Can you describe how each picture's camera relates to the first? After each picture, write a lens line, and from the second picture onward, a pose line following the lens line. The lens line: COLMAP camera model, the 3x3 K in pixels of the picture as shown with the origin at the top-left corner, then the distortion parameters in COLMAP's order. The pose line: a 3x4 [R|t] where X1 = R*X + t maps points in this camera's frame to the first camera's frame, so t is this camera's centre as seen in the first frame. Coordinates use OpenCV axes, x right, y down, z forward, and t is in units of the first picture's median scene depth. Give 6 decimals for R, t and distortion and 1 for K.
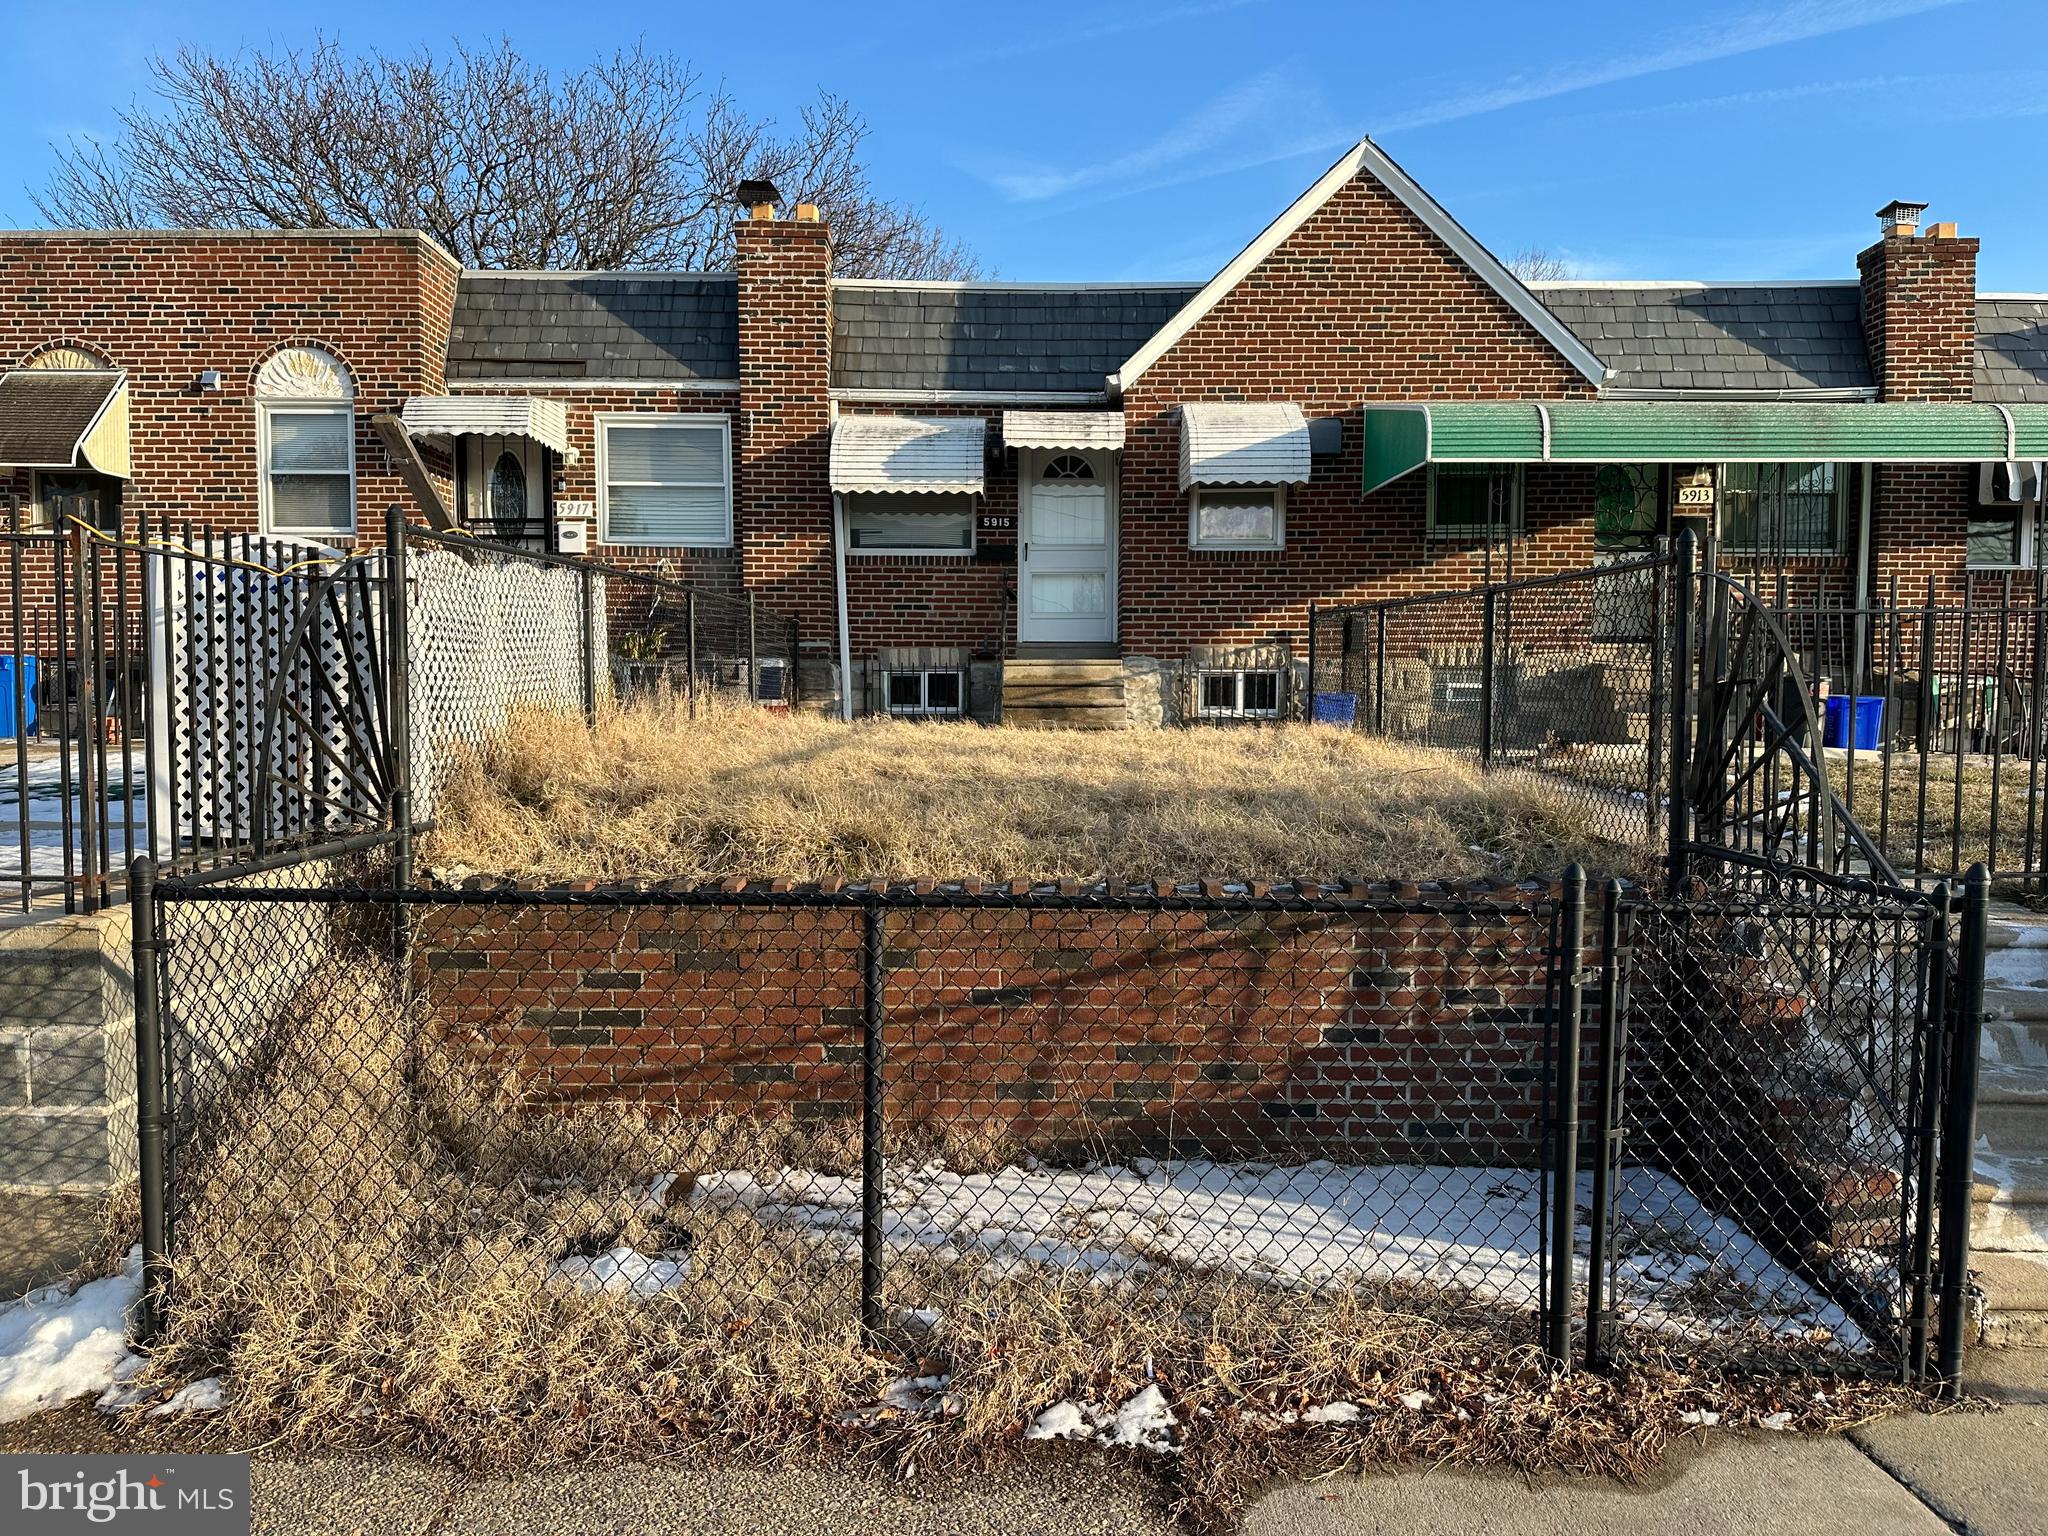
lens RADIAL K [[1427.1, 0, 1020.6], [0, 1427.1, 793.7], [0, 0, 1]] dist [0.153691, -0.258769]
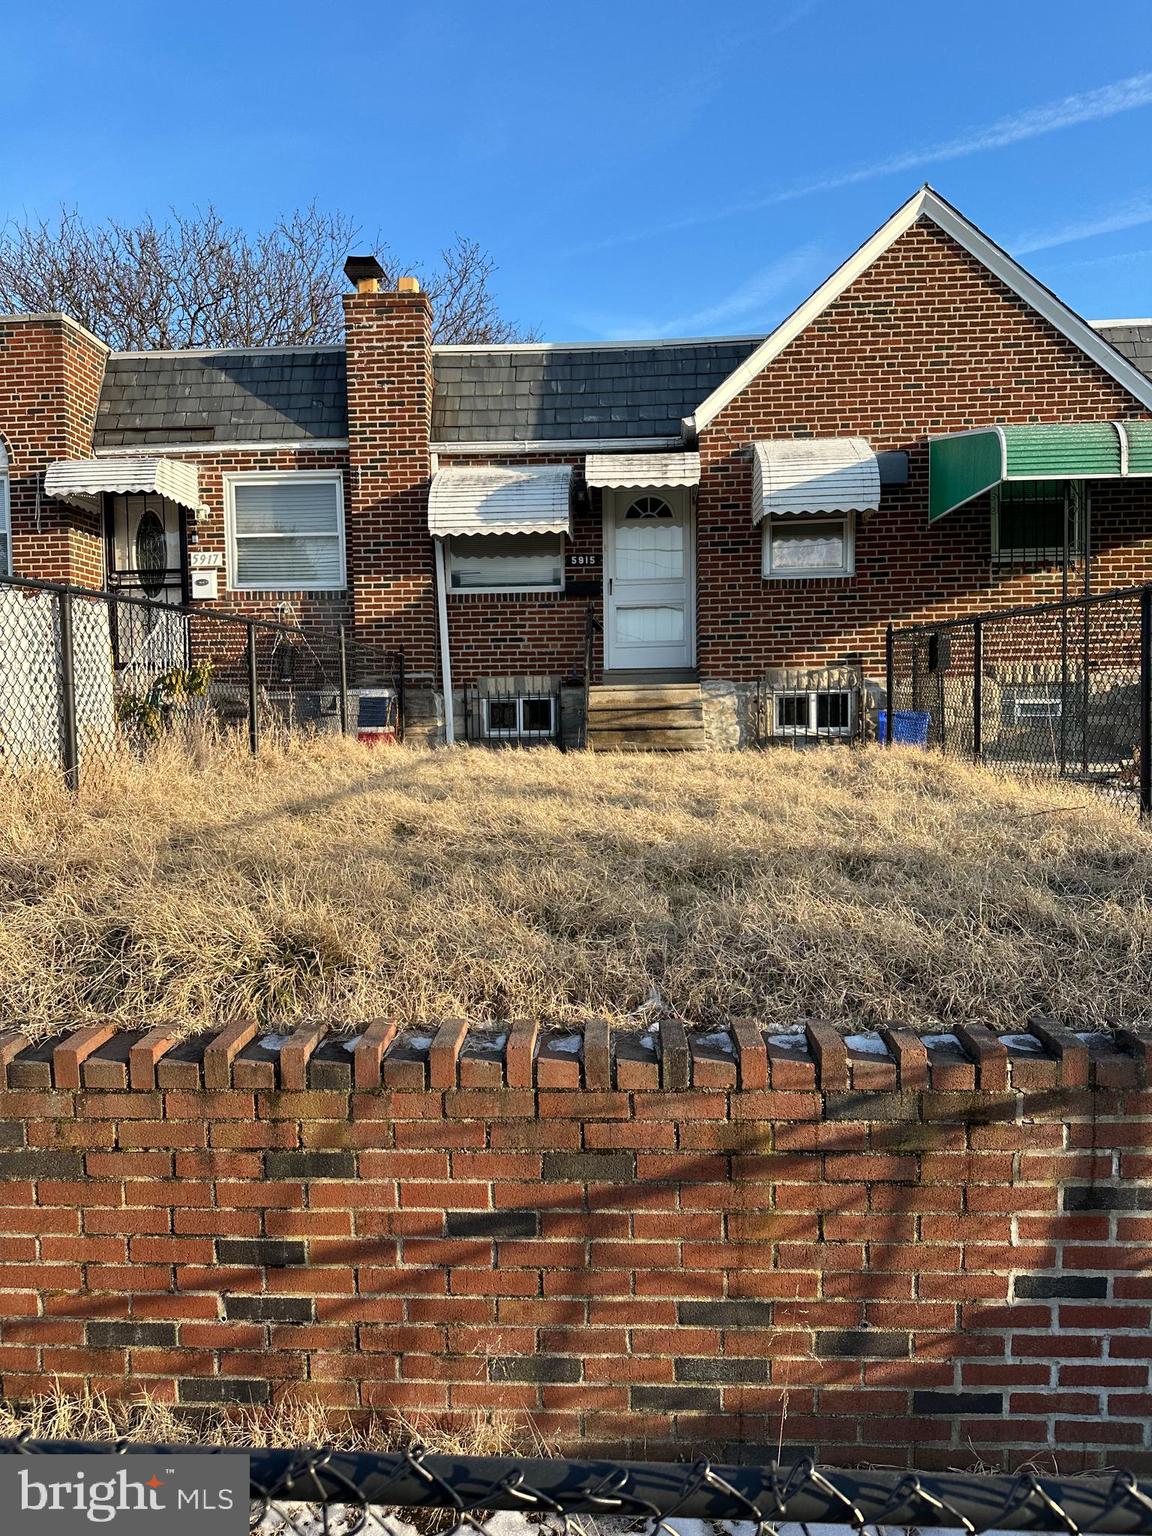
lens RADIAL K [[1070.9, 0, 570.3], [0, 1070.9, 777.8], [0, 0, 1]] dist [0.120548, -0.188677]
pose [[0.998213, -0.015519, -0.057714, 0.018912], [0.015067, 0.999852, -0.008246, -0.018093], [0.057834, 0.007362, 0.998299, 0.194248]]
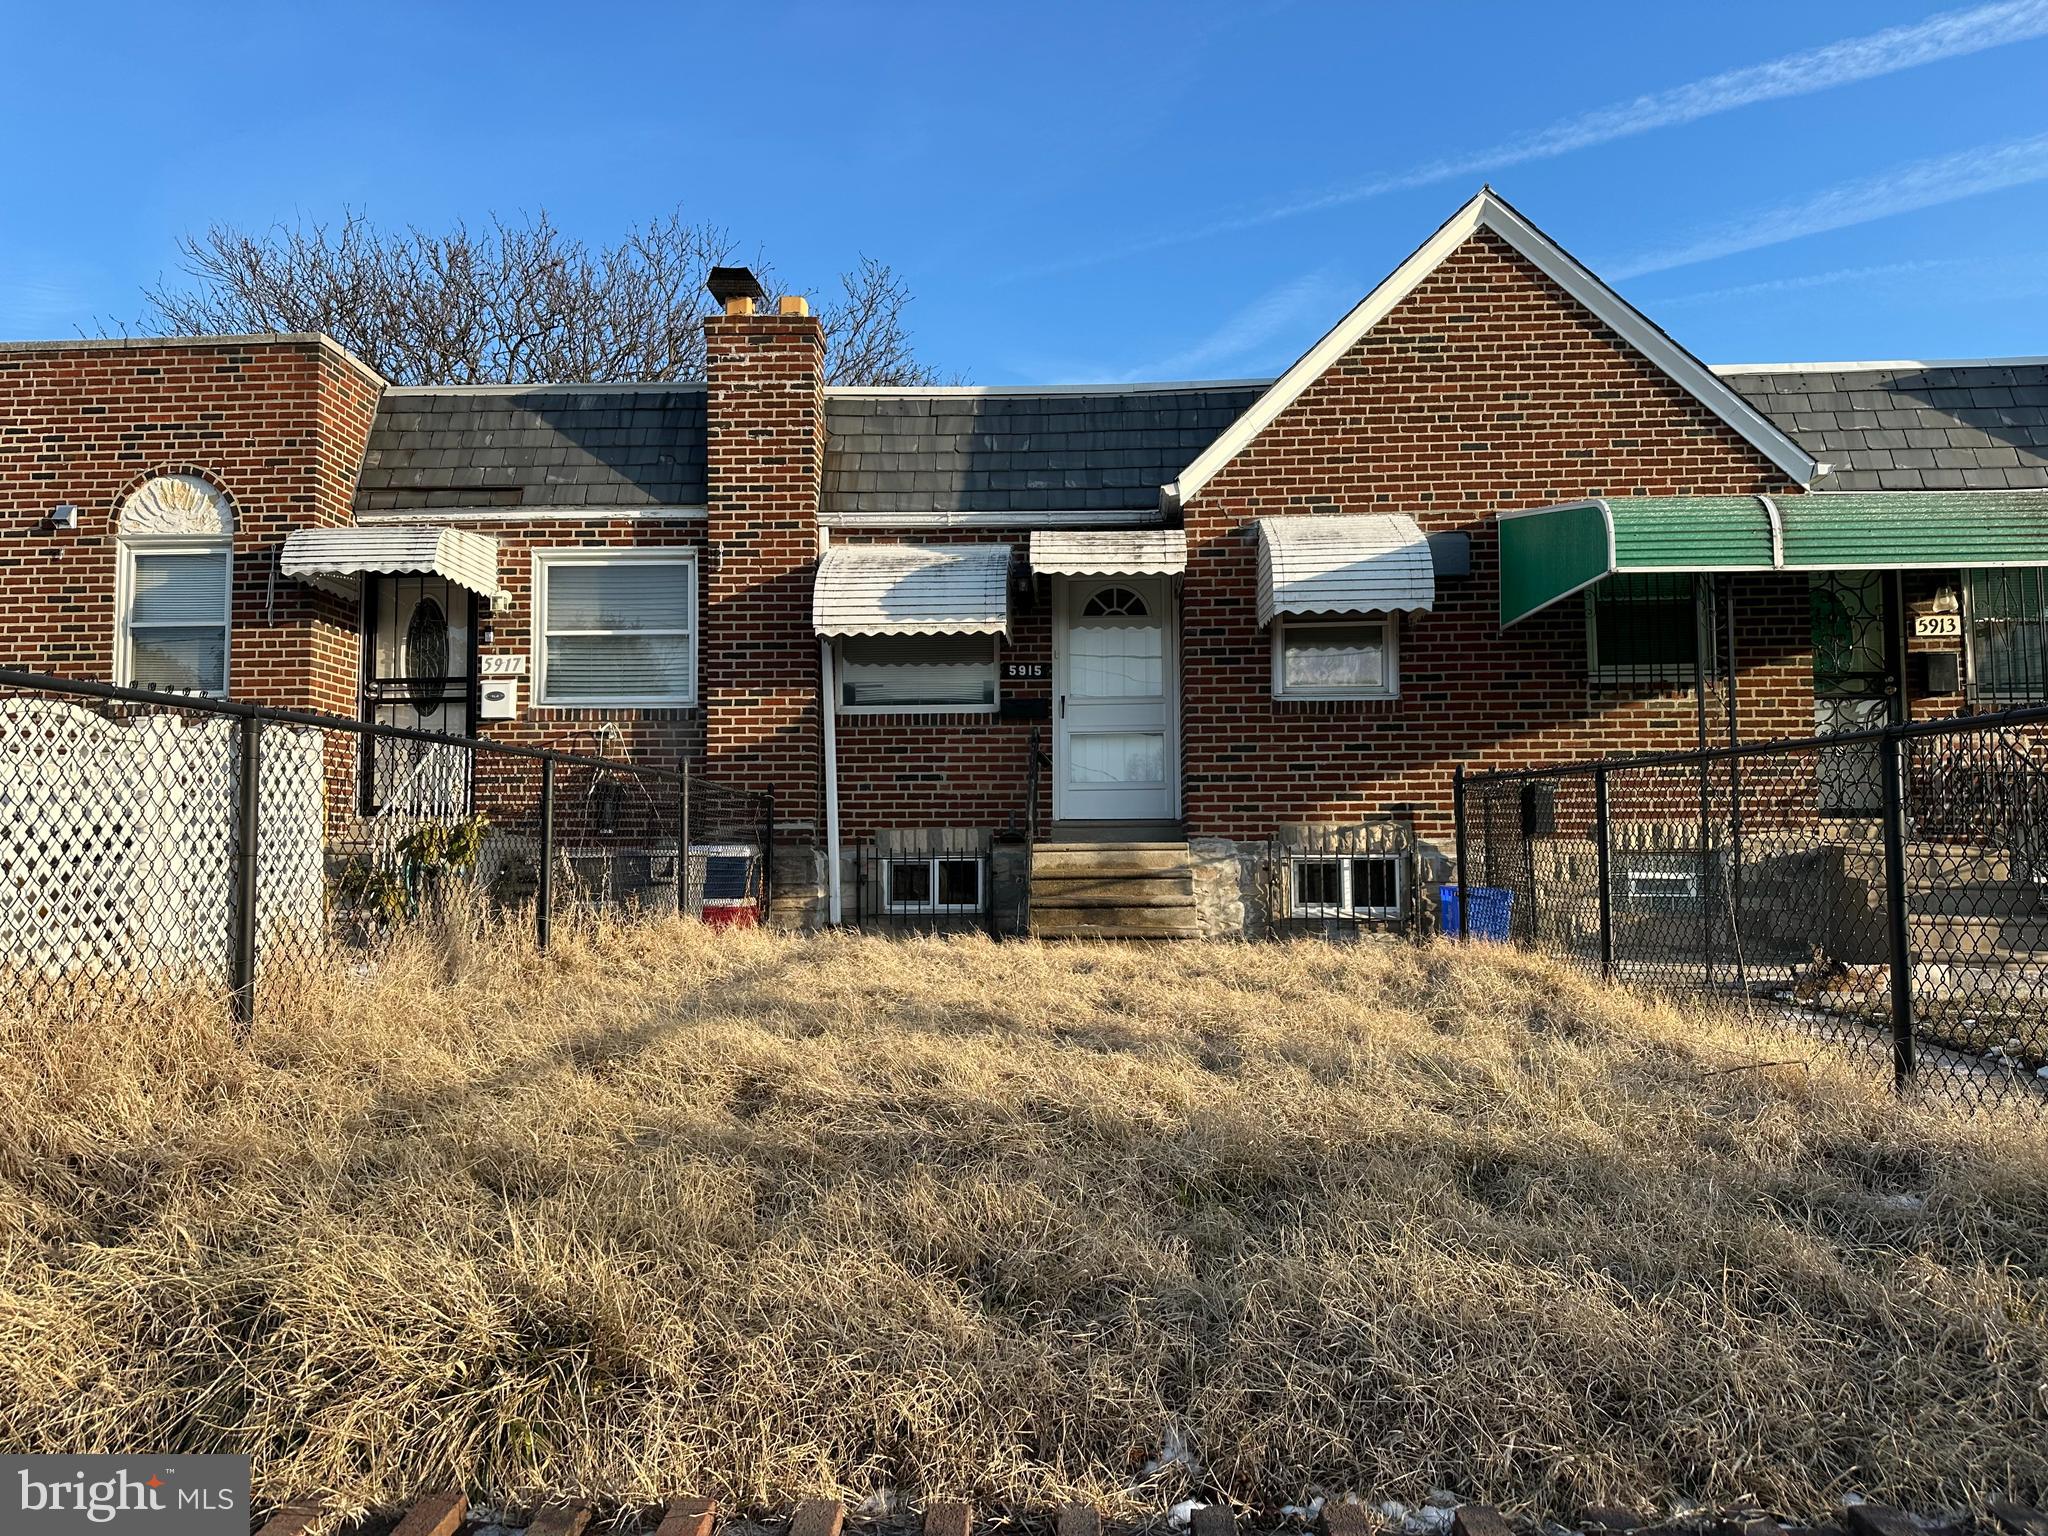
lens RADIAL K [[1427.1, 0, 1020.6], [0, 1427.1, 793.7], [0, 0, 1]] dist [0.153691, -0.258769]
pose [[0.999094, -0.010597, -0.041228, 0.013131], [0.005594, 0.992806, -0.119607, -0.028556], [0.042199, 0.119268, 0.991965, 0.234645]]
